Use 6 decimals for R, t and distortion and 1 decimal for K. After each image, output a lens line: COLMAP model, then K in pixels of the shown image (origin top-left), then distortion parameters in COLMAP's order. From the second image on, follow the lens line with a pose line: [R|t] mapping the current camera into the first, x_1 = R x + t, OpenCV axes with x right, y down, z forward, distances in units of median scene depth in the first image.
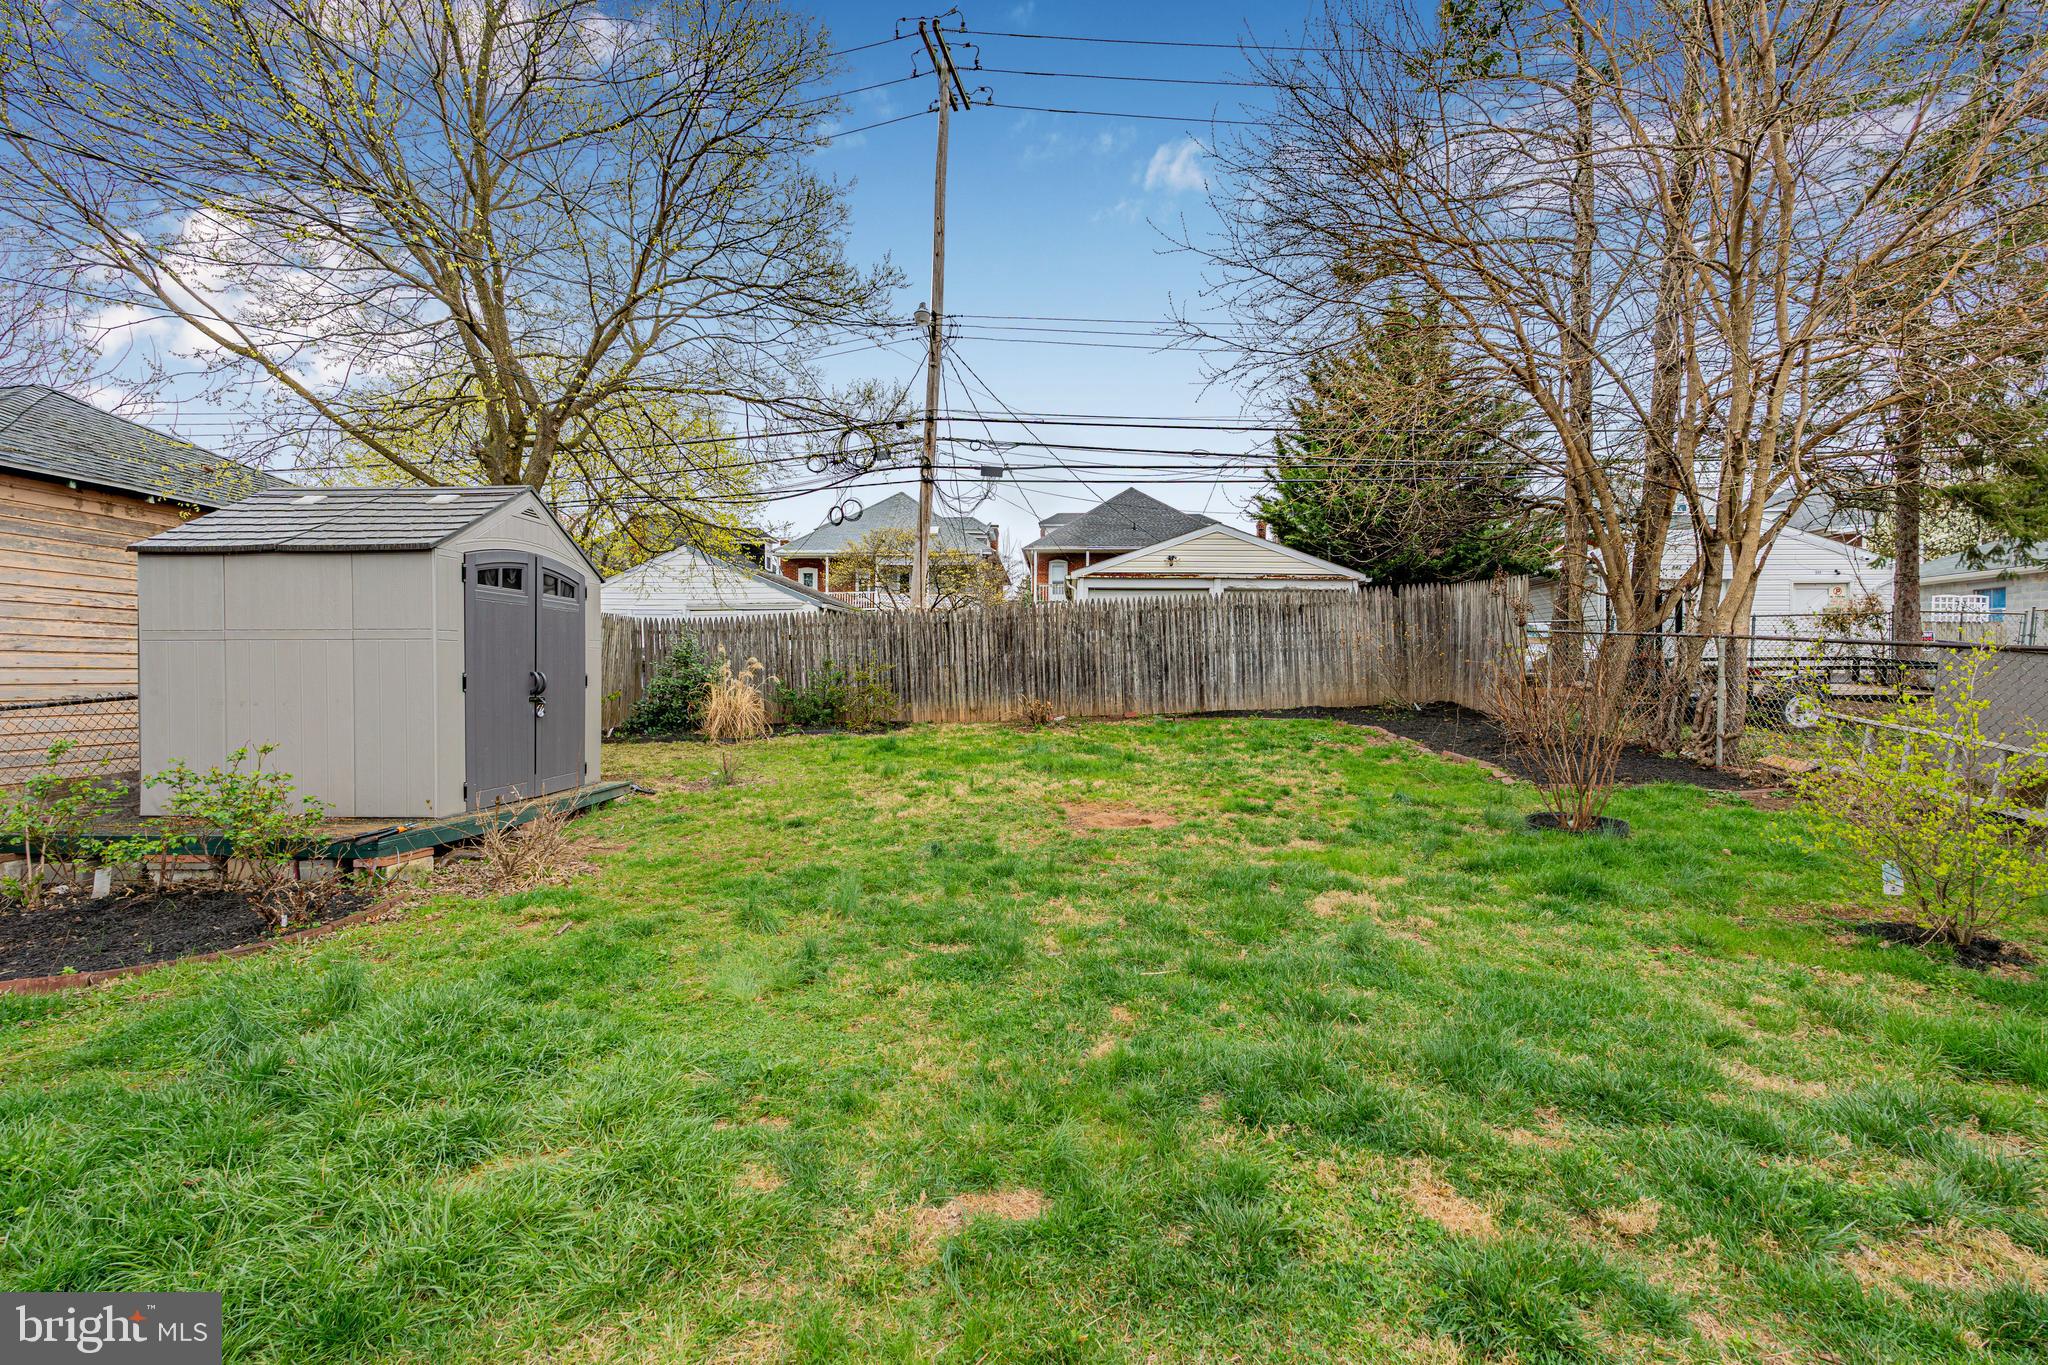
lens RADIAL K [[905.7, 0, 1022.7], [0, 905.7, 676.5], [0, 0, 1]] dist [-0.022380, -0.000576]
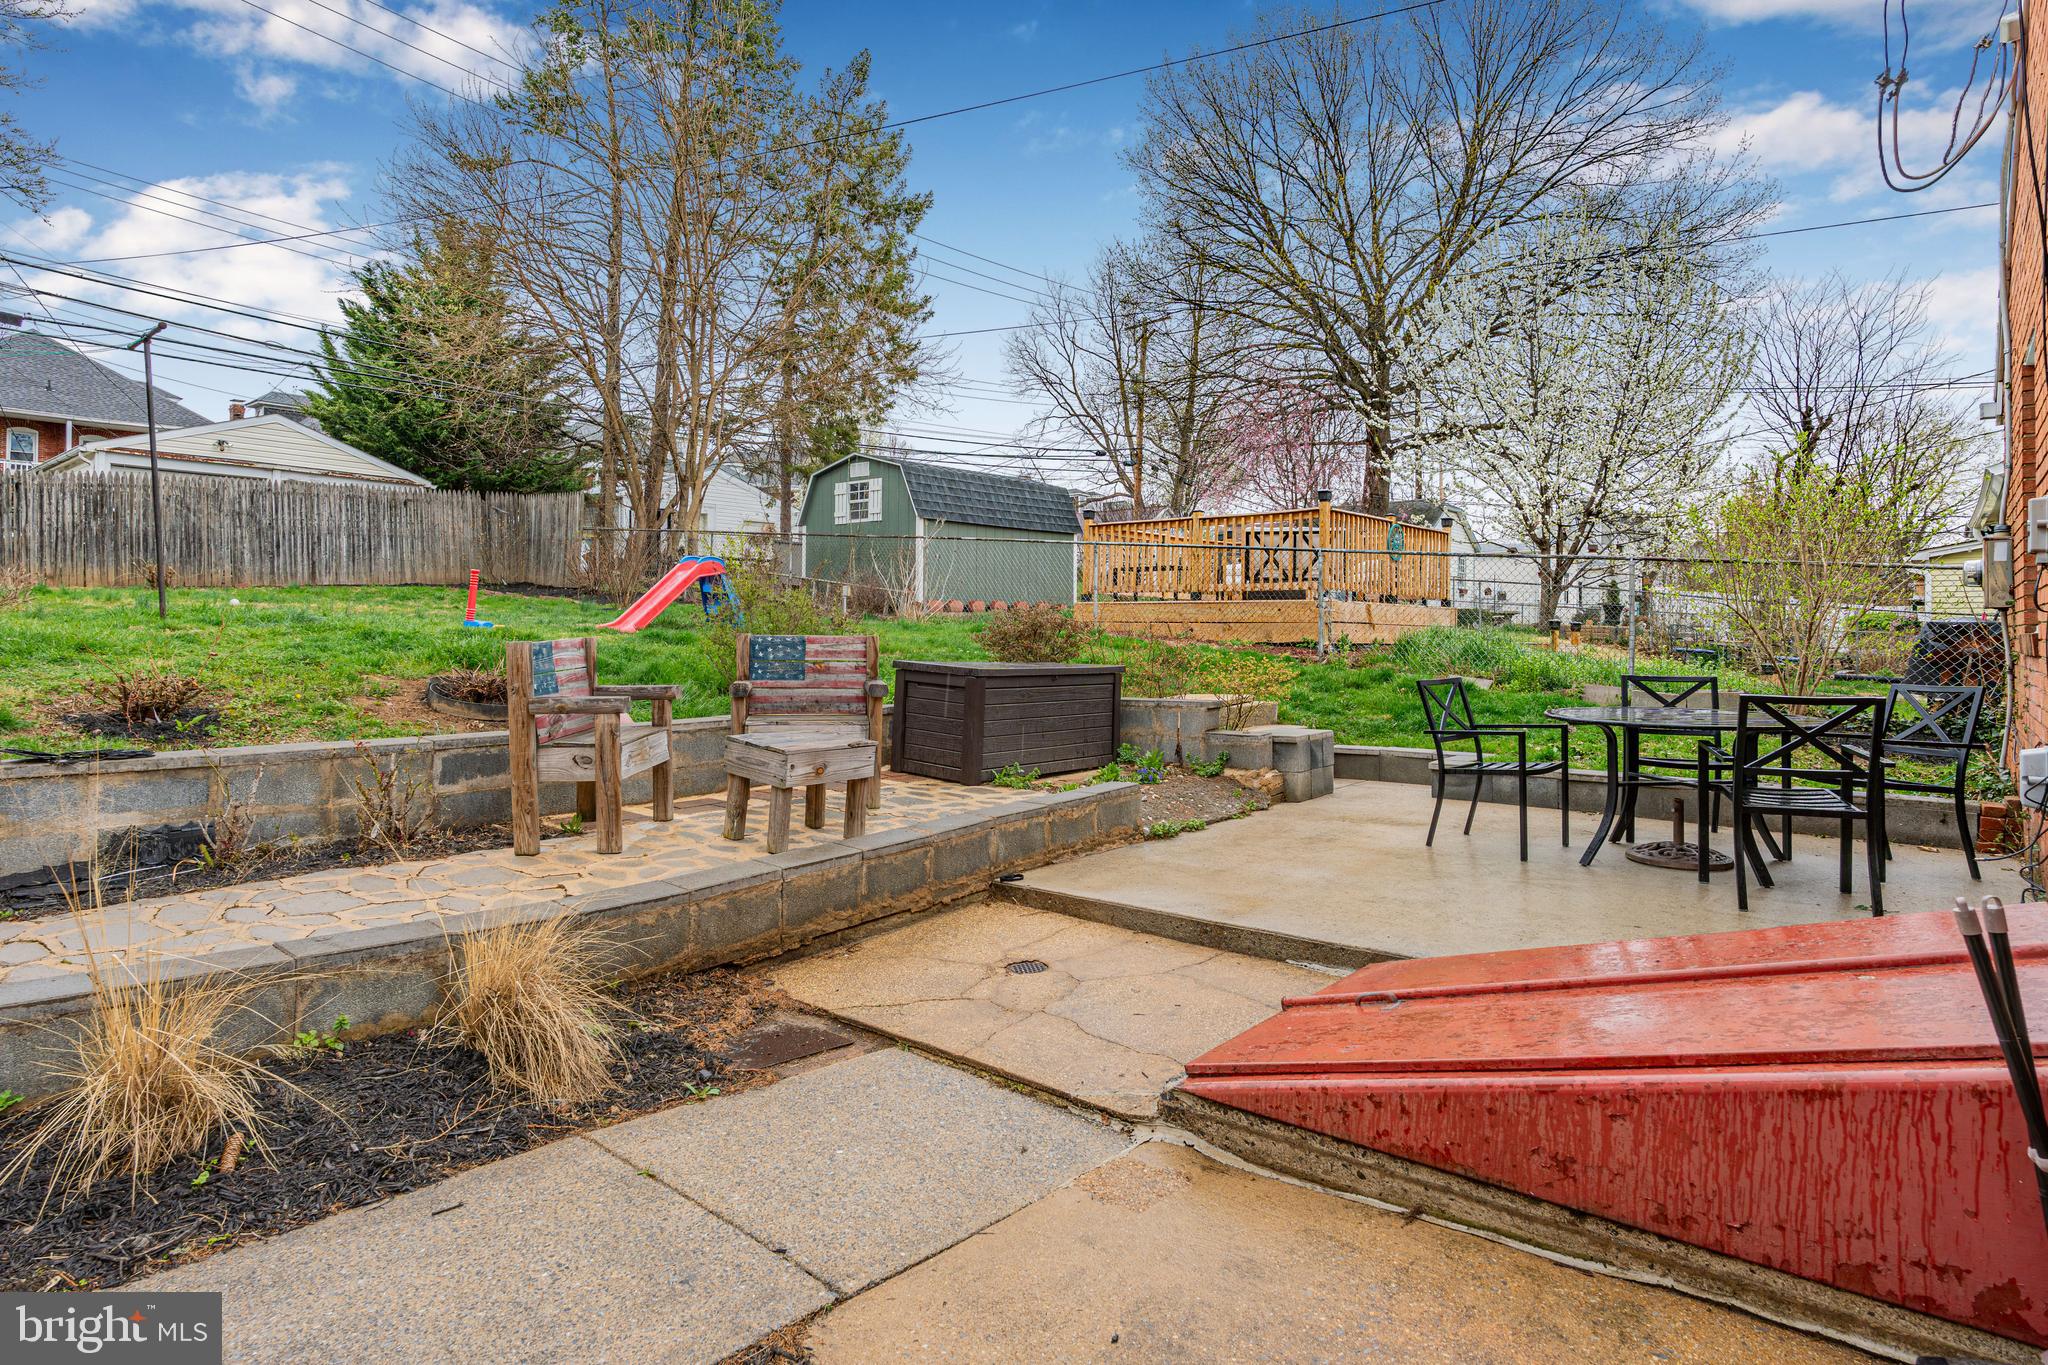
lens RADIAL K [[1114.3, 0, 1021.5], [0, 1114.3, 675.6], [0, 0, 1]] dist [0.003334, 0.001679]
pose [[0.602987, -0.030754, 0.797158, -0.403794], [-0.004346, 0.999115, 0.041832, 0.092742], [-0.797739, -0.028688, 0.602320, -0.589419]]
